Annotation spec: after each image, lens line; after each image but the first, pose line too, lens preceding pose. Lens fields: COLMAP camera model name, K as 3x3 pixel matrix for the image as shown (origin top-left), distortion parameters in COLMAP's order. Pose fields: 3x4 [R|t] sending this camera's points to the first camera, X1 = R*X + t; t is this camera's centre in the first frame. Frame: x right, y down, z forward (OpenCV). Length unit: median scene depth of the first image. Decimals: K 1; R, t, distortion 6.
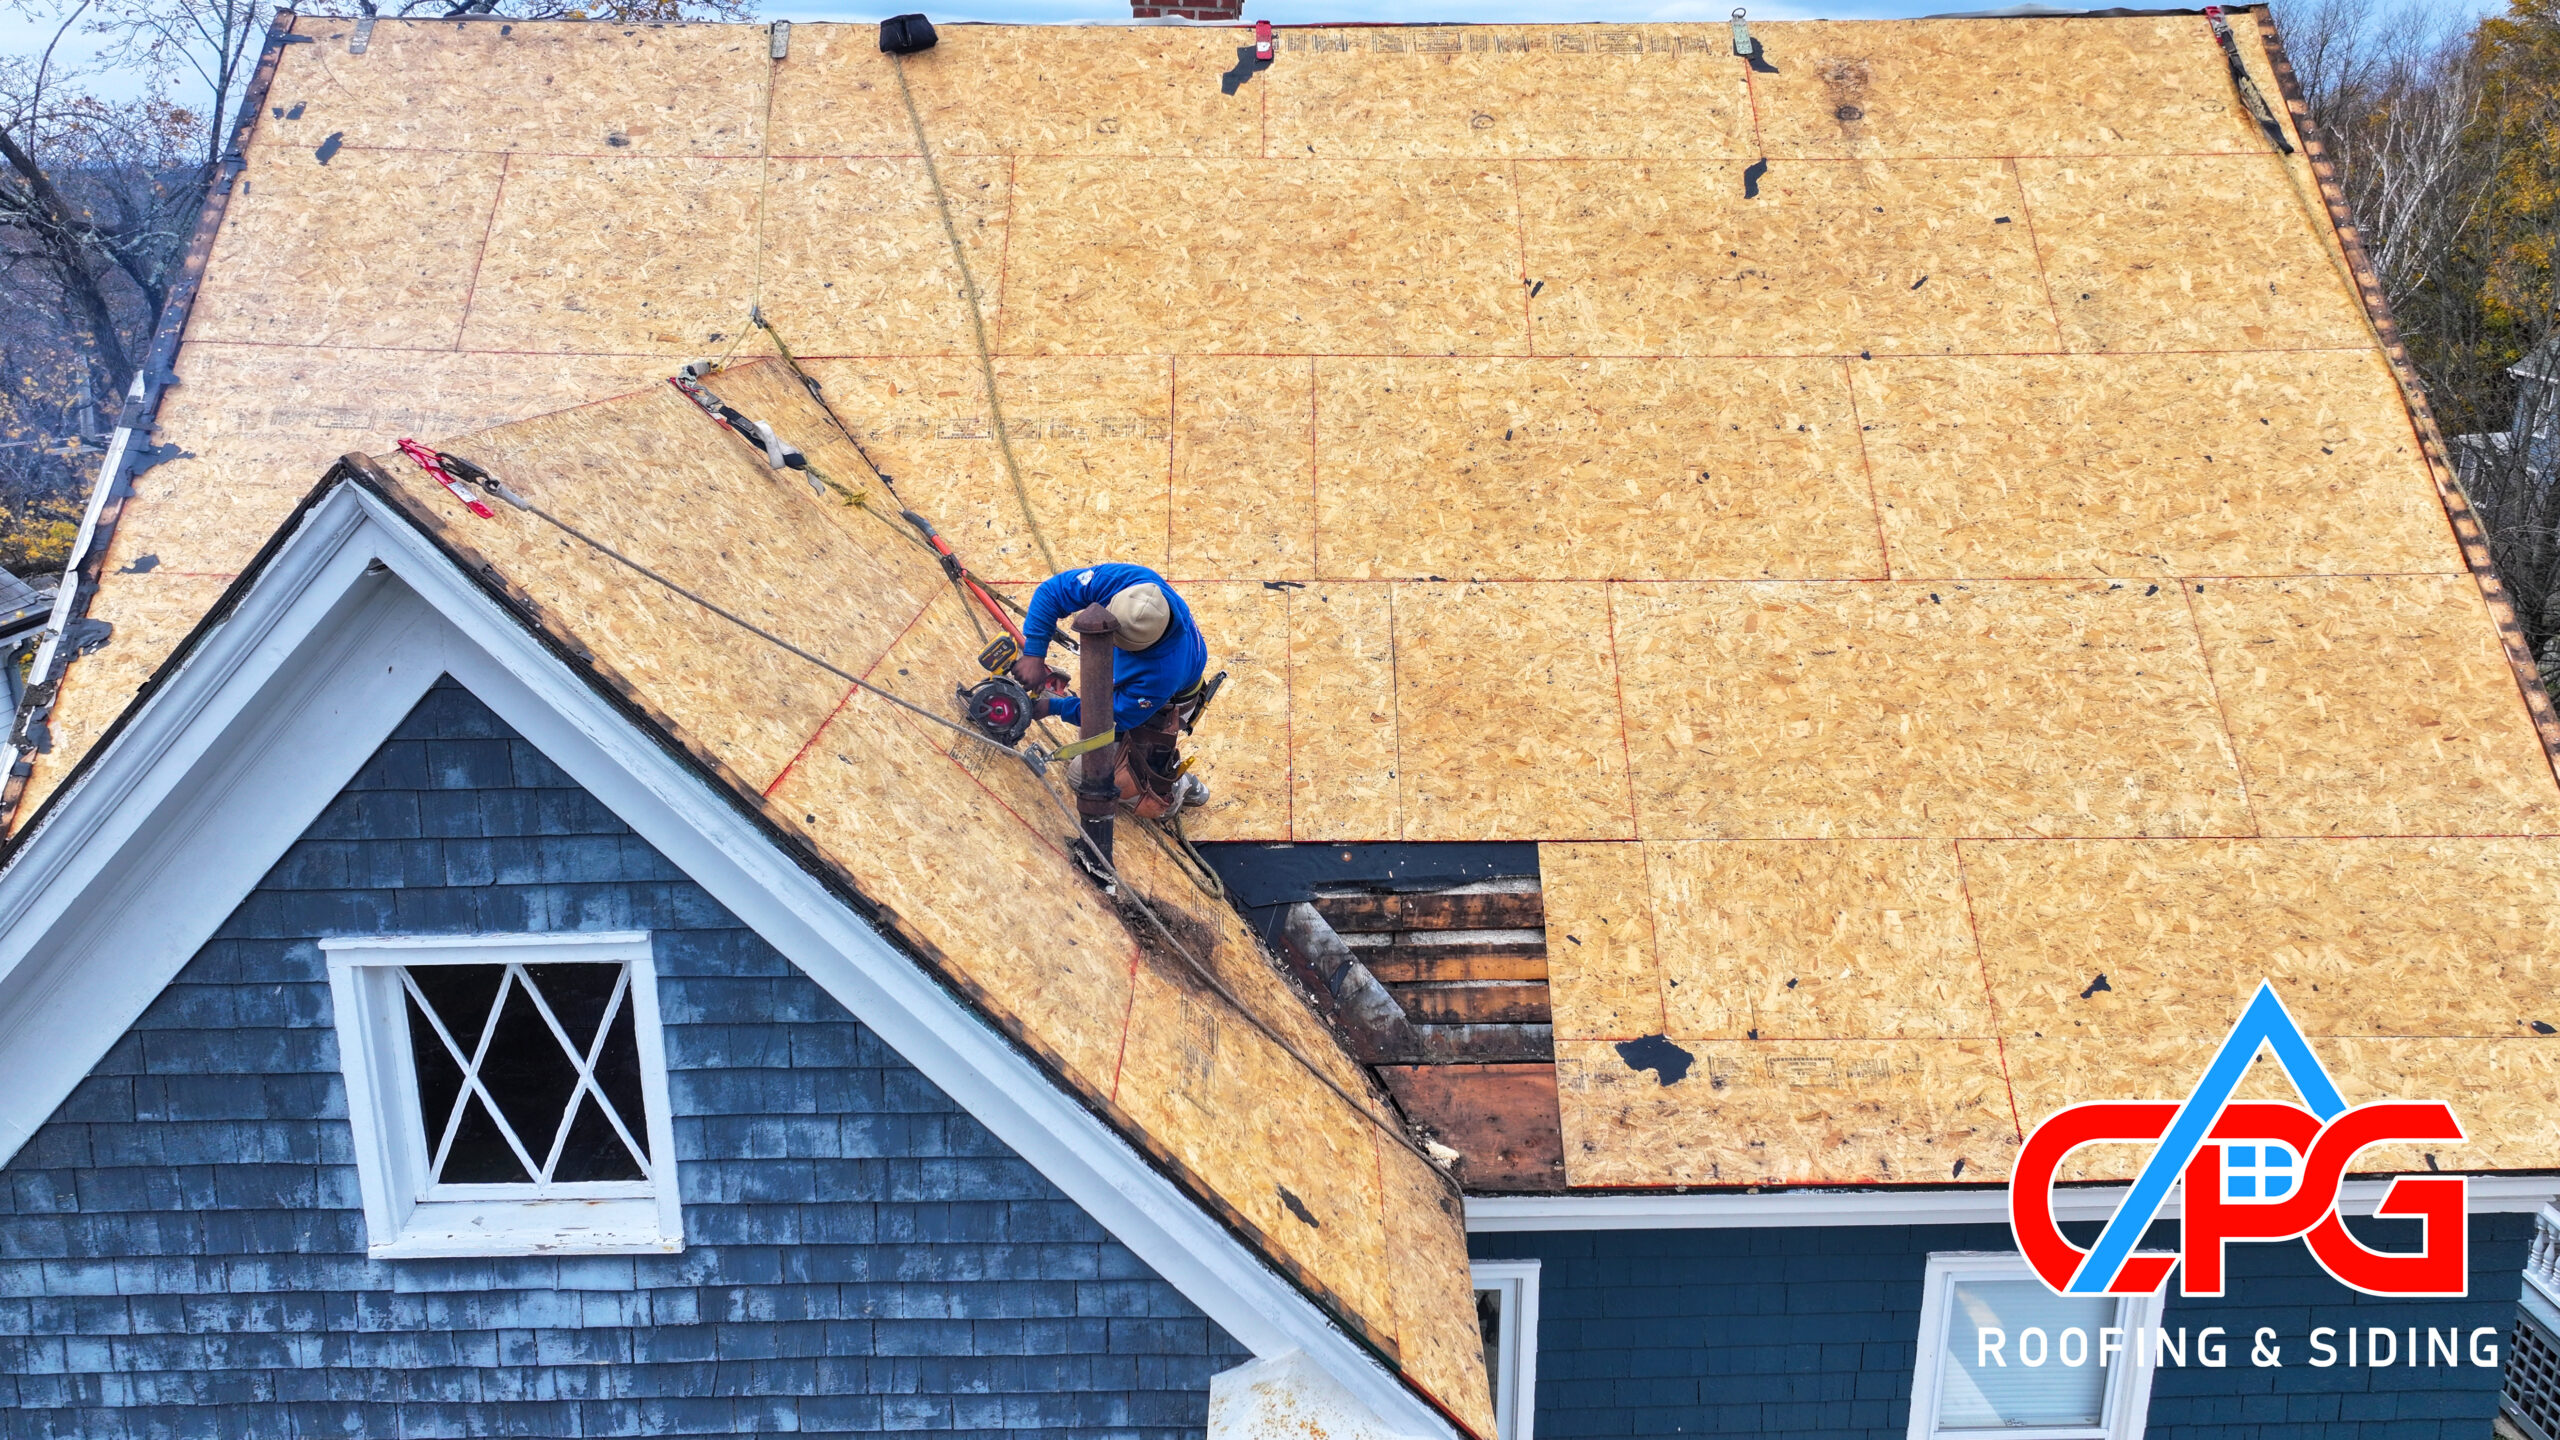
lens RADIAL K [[1802.1, 0, 1283.5], [0, 1802.1, 700.5], [0, 0, 1]] dist [-0.001792, 0.015433]
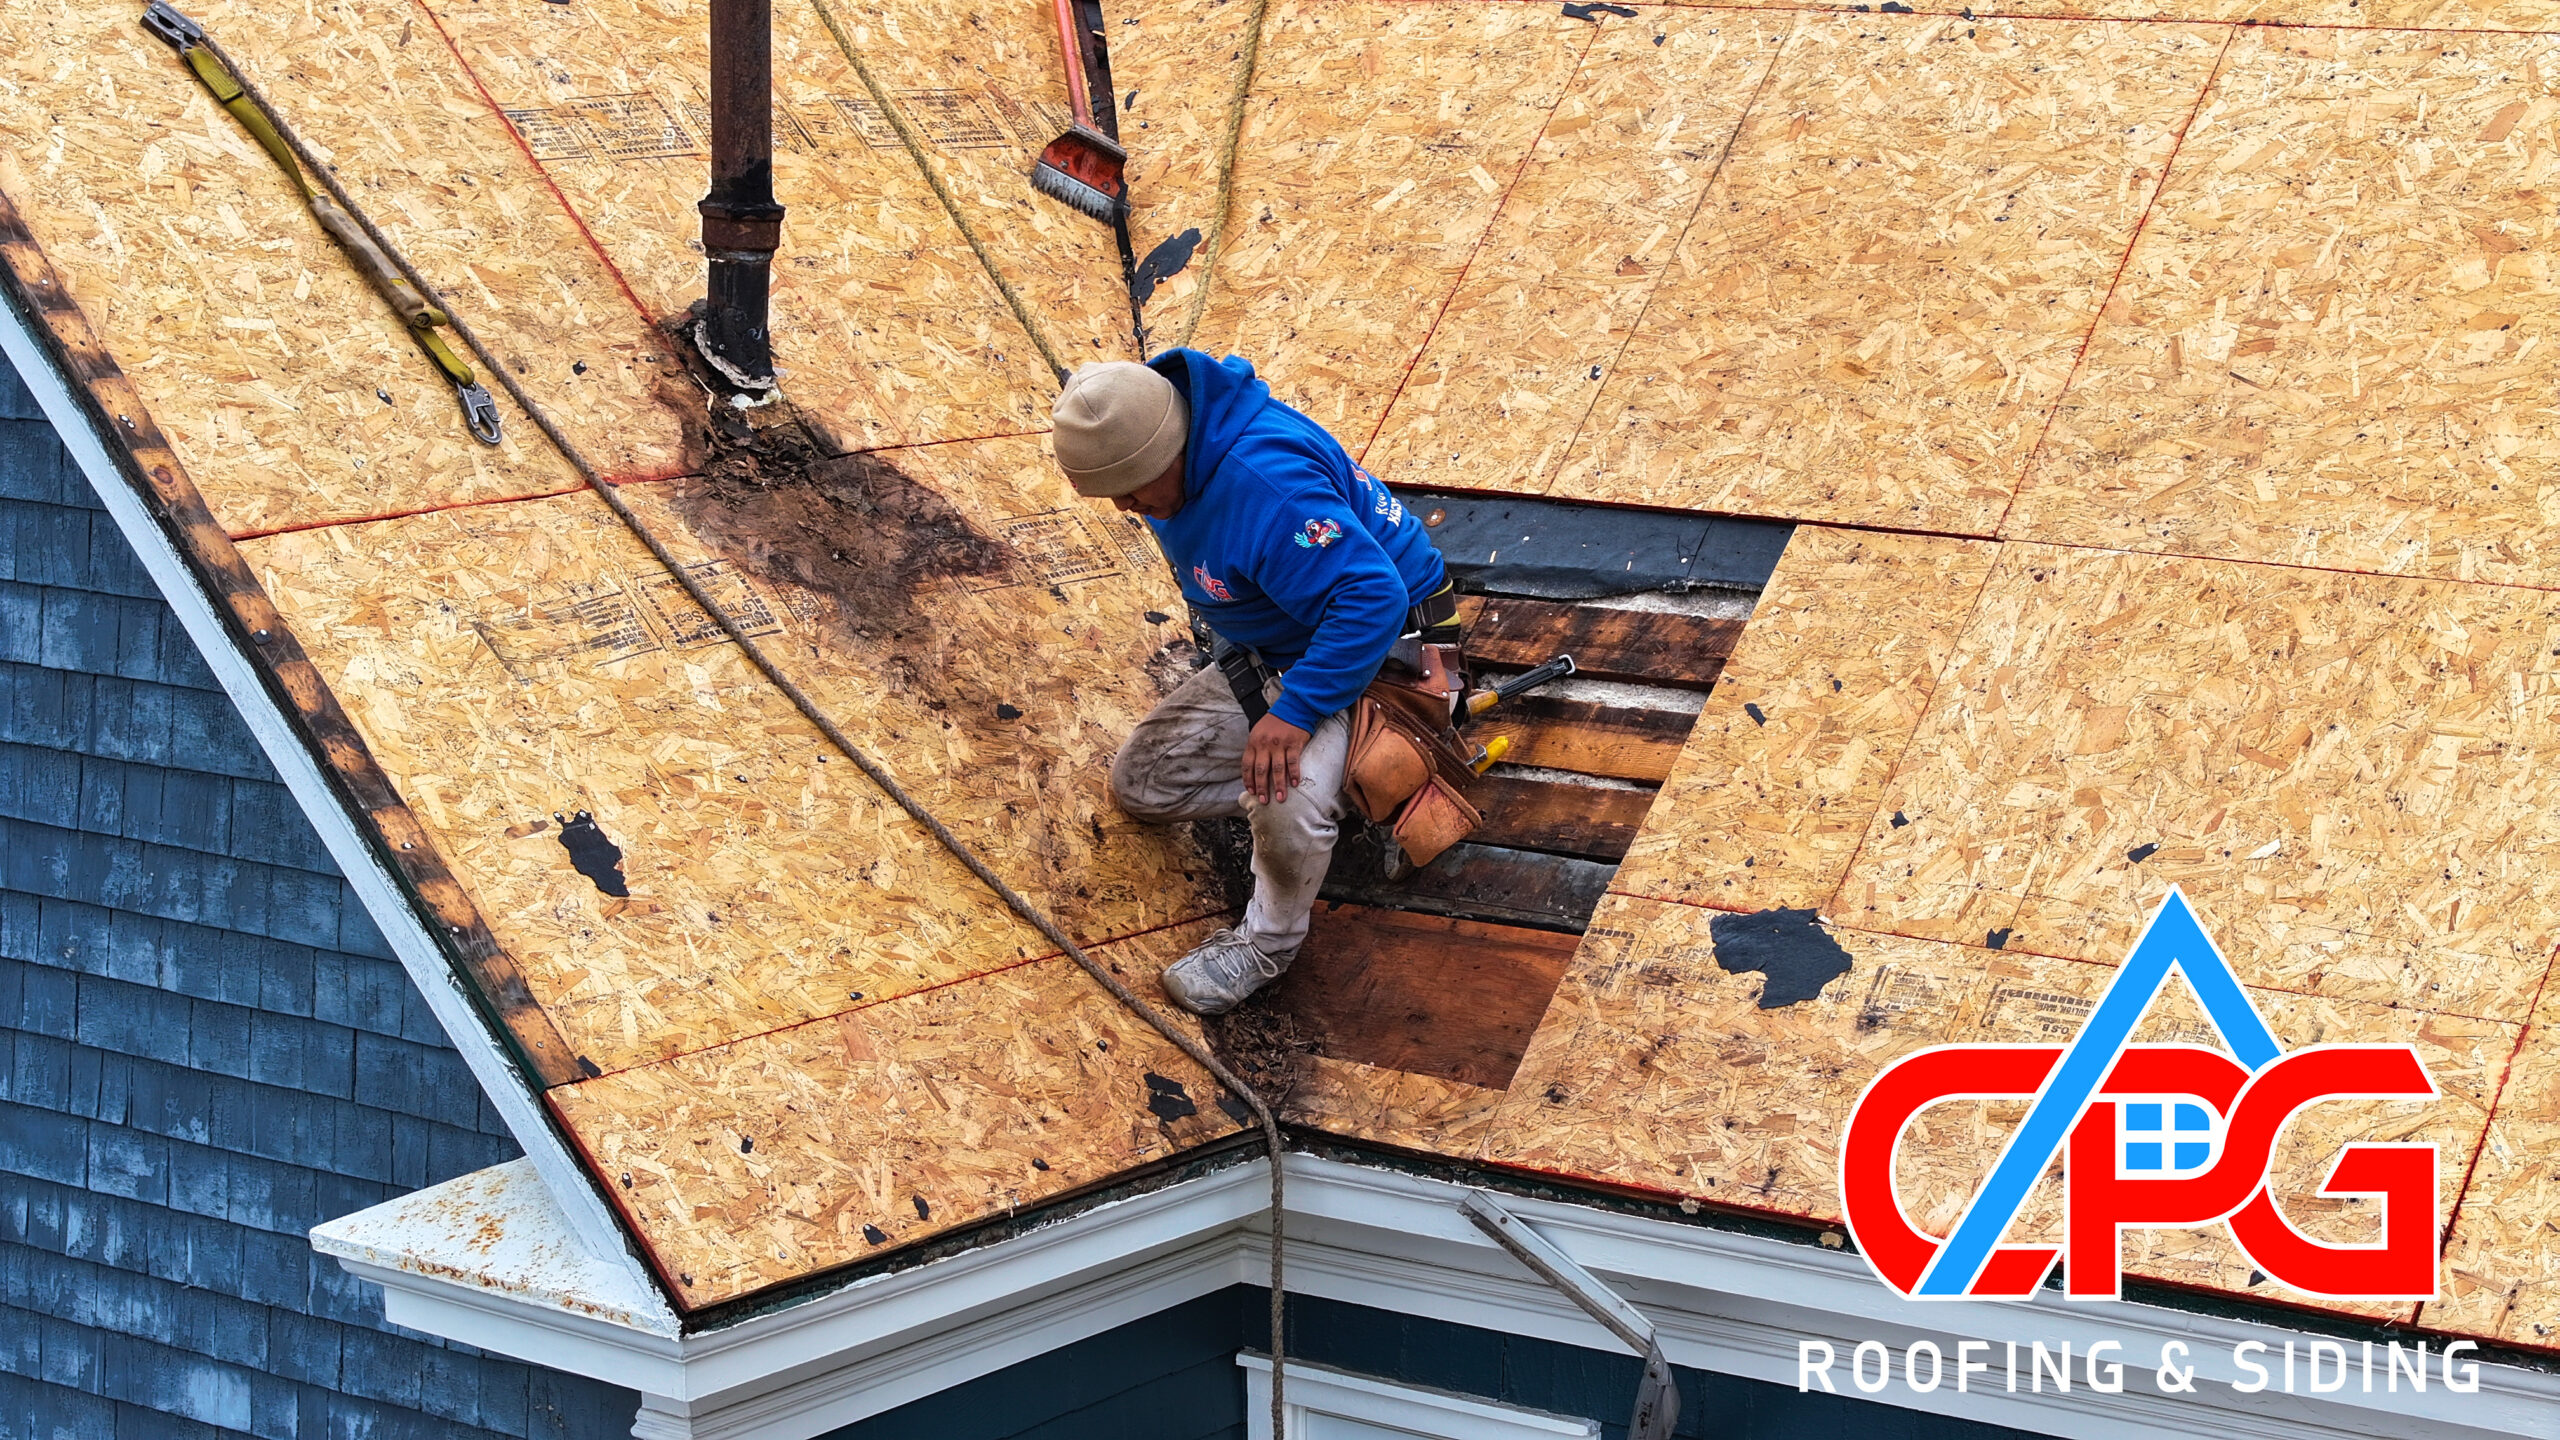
lens RADIAL K [[5167.9, 0, 1272.3], [0, 5167.9, 723.5], [0, 0, 1]] dist [-0.112191, 0.000000]
pose [[0.793942, 0.104259, -0.598987, 0.863707], [-0.165707, 0.984997, -0.048193, 0.224709], [0.584976, 0.137519, 0.799307, -0.095610]]
